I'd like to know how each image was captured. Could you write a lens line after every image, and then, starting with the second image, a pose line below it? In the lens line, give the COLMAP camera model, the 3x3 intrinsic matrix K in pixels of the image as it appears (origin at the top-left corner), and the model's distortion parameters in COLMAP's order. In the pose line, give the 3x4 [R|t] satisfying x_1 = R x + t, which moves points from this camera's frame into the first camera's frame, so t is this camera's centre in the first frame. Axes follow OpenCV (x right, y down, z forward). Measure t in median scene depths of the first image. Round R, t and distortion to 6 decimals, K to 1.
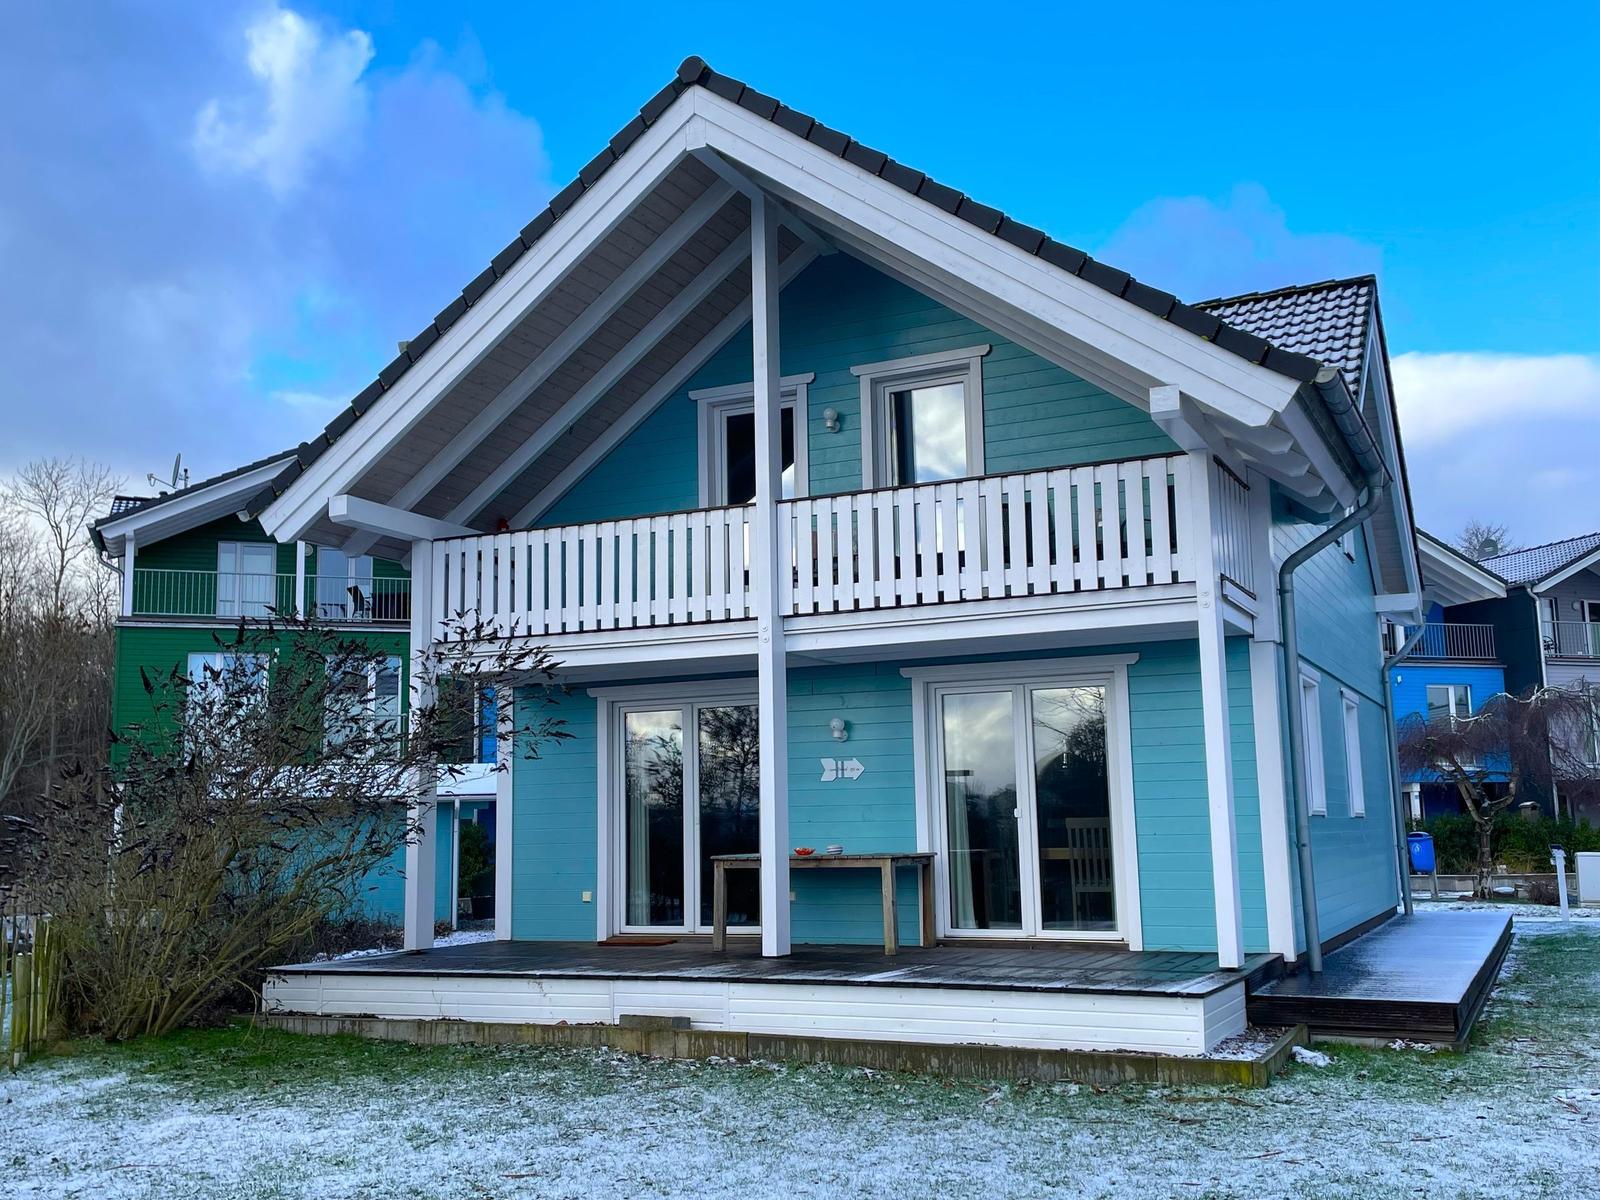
lens RADIAL K [[1615.5, 0, 800.0], [0, 1615.5, 600.0], [0, 0, 1]] dist [0.098774, 0.006588]
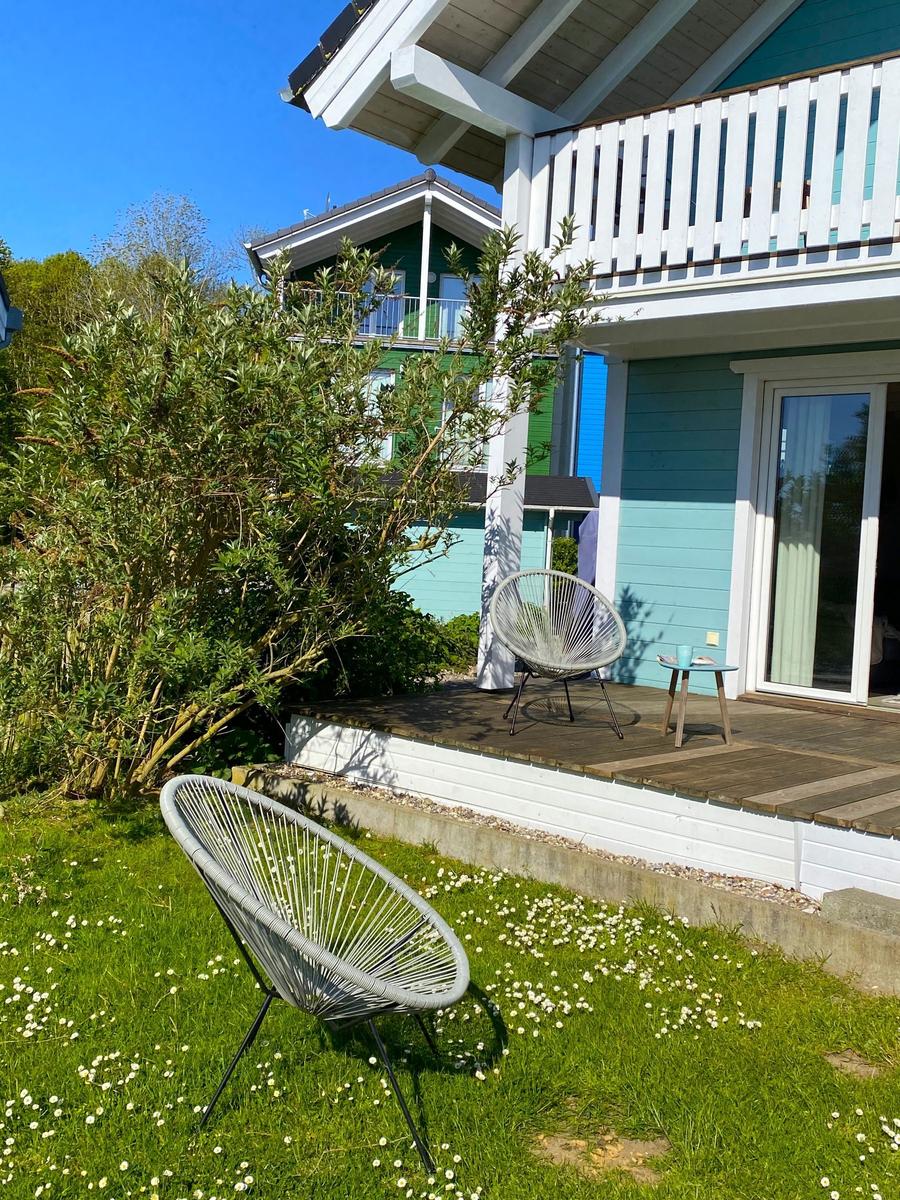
lens RADIAL K [[1239.1, 0, 453.1], [0, 1239.1, 564.3], [0, 0, 1]] dist [0.122166, -0.015441]
pose [[0.956140, 0.074699, -0.283223, -0.097255], [-0.030015, 0.986831, 0.158945, 0.068091], [0.291367, -0.143473, 0.945791, 0.480616]]
